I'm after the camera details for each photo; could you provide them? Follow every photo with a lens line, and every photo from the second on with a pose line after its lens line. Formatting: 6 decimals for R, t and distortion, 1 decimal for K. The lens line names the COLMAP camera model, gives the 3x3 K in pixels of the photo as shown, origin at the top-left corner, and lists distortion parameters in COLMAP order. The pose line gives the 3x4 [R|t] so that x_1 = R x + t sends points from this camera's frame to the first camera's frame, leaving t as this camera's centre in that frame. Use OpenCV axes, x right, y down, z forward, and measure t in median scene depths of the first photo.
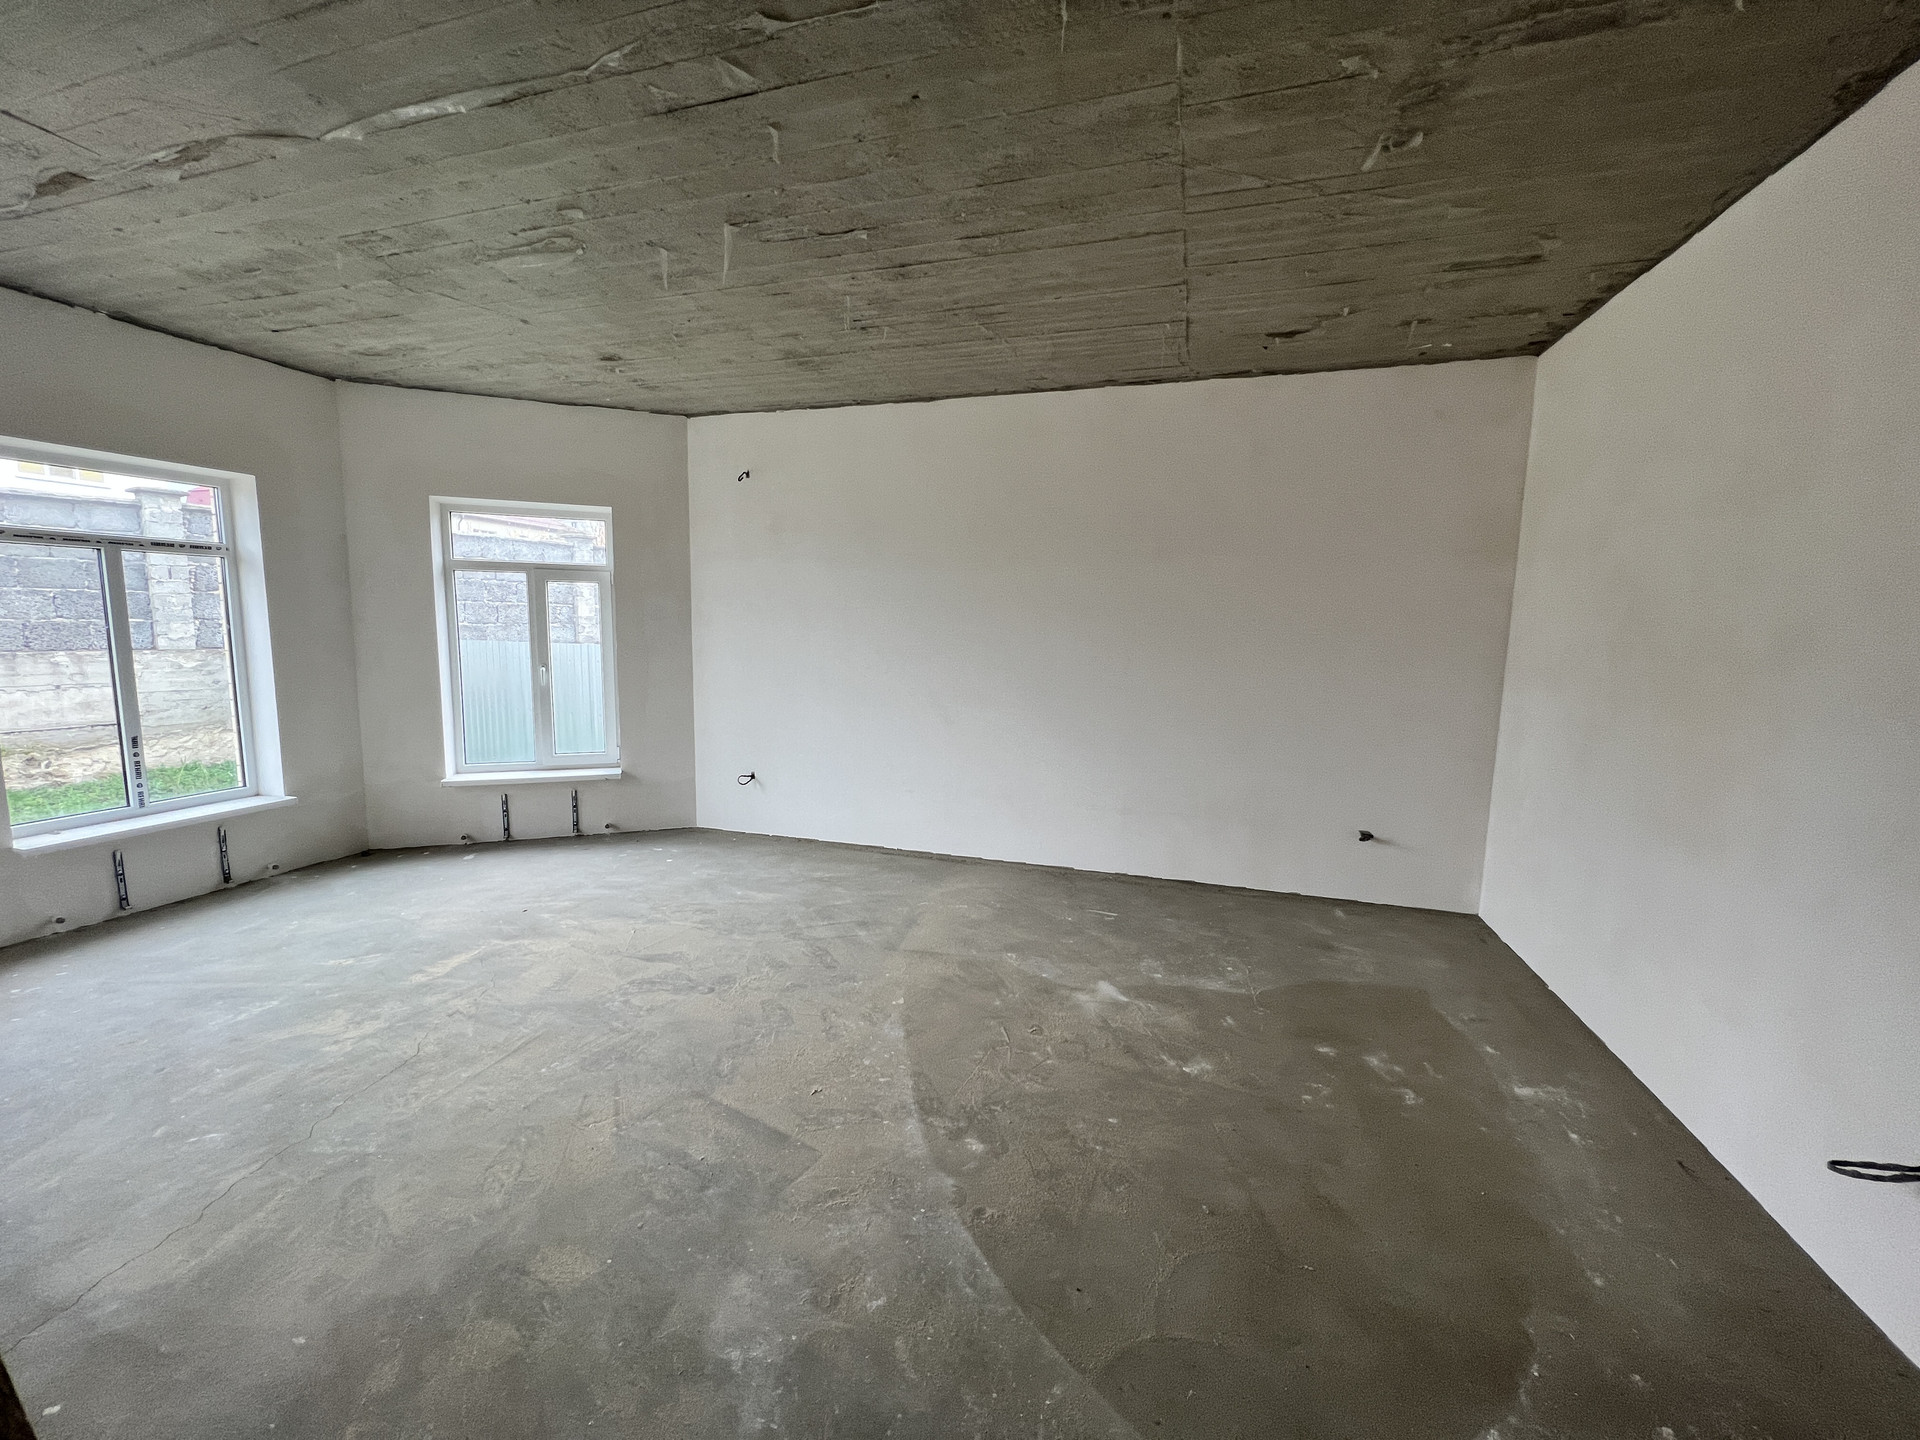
lens RADIAL K [[762.8, 0, 957.3], [0, 762.8, 716.8], [0, 0, 1]] dist [-0.005242, 0.000551]
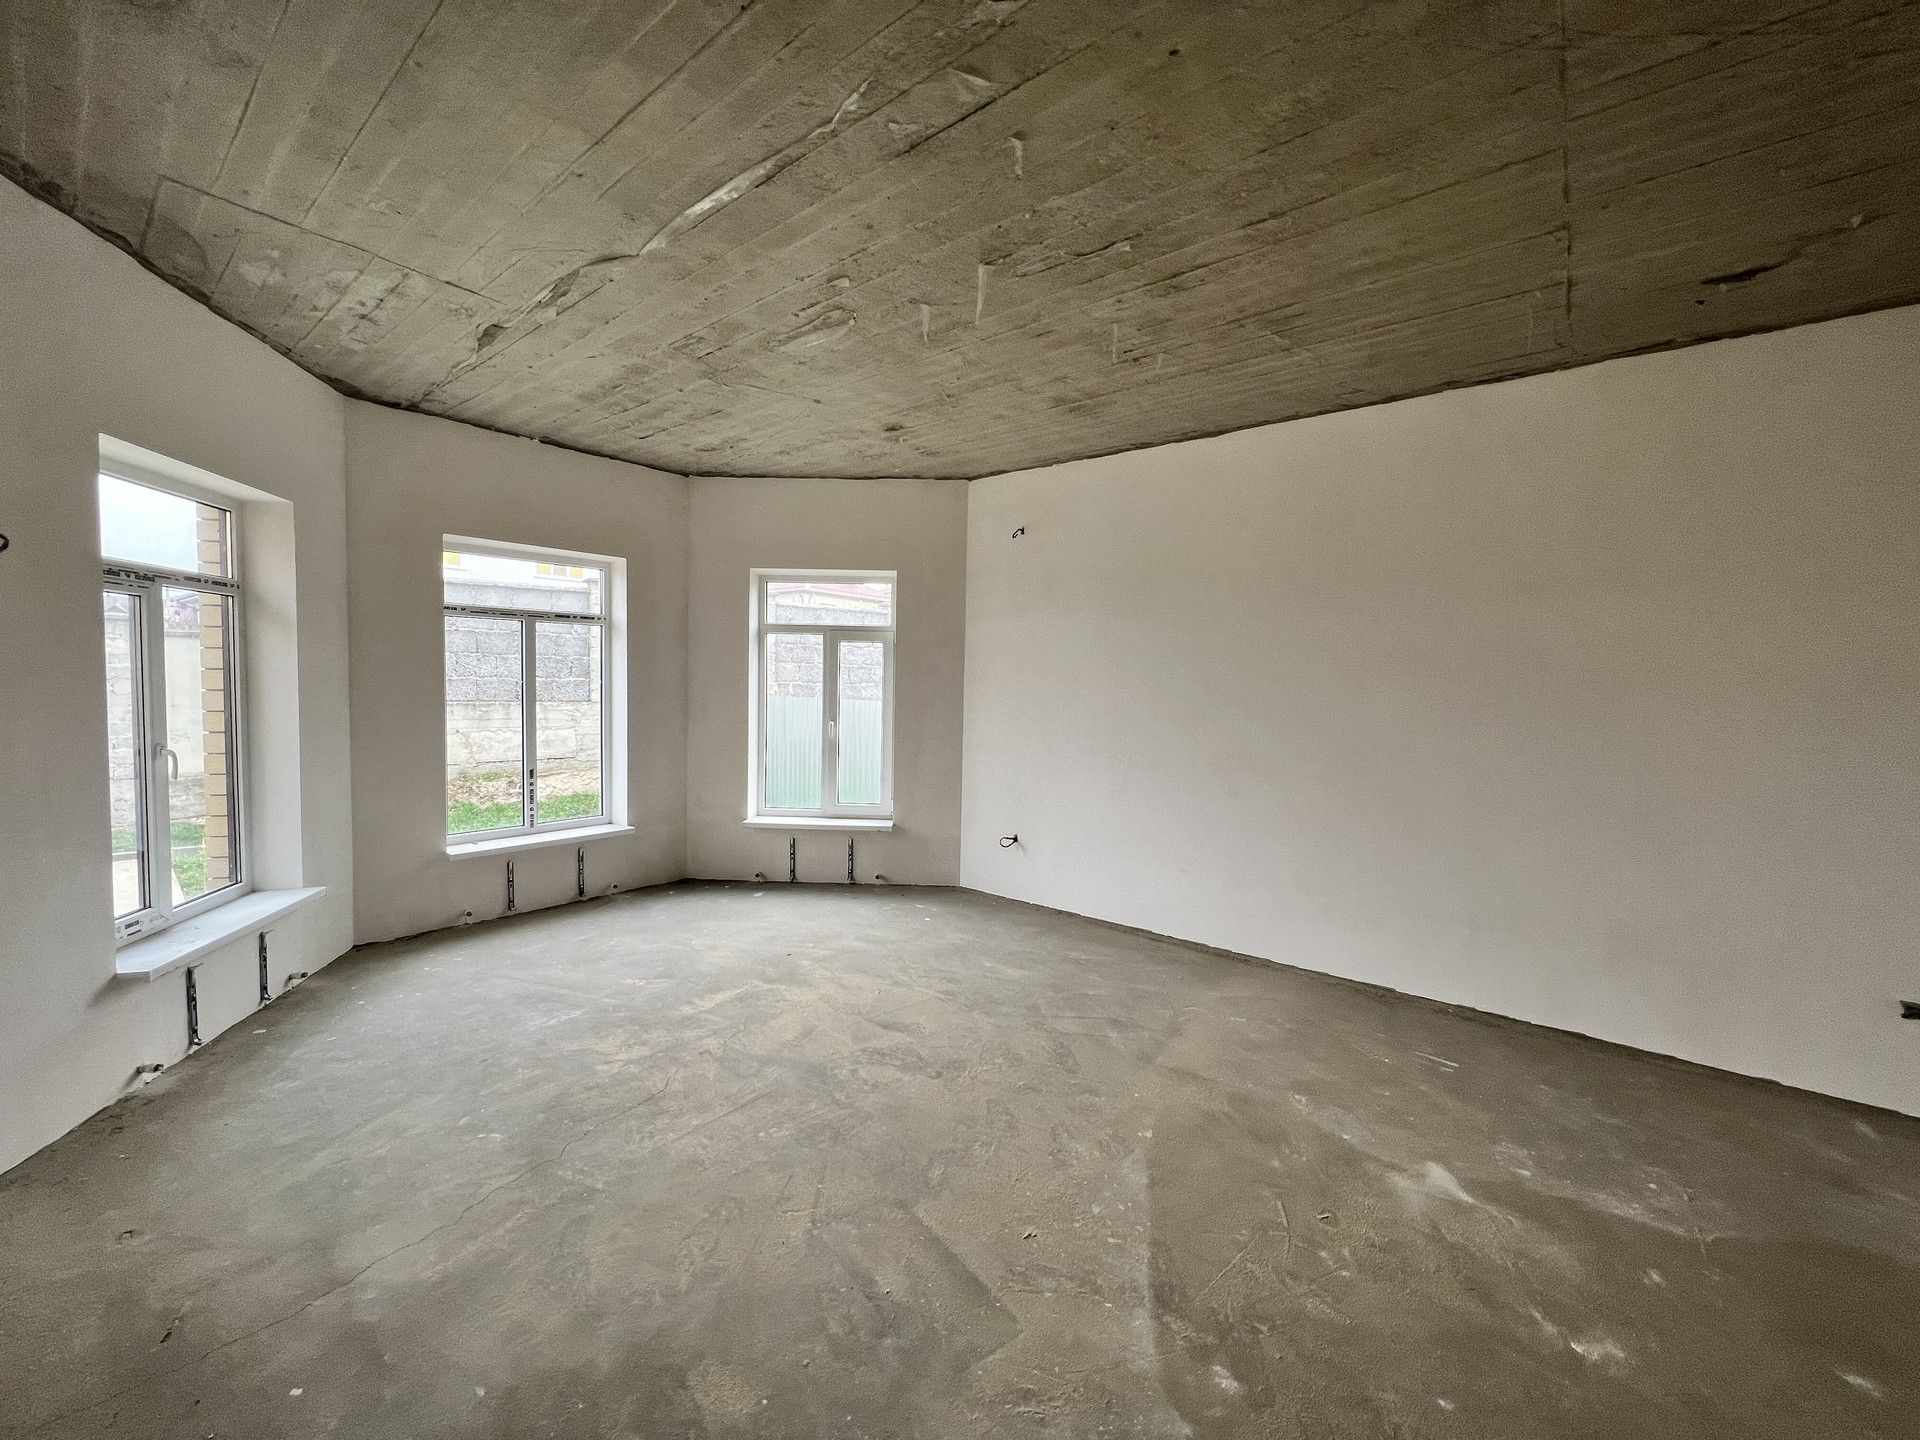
lens RADIAL K [[772.3, 0, 949.9], [0, 772.3, 716.7], [0, 0, 1]] dist [-0.002186, 0.000259]
pose [[0.927369, 0.019194, -0.373656, 0.027092], [-0.048729, 0.996373, -0.069758, -0.006567], [0.370962, 0.082899, 0.924941, 0.102036]]
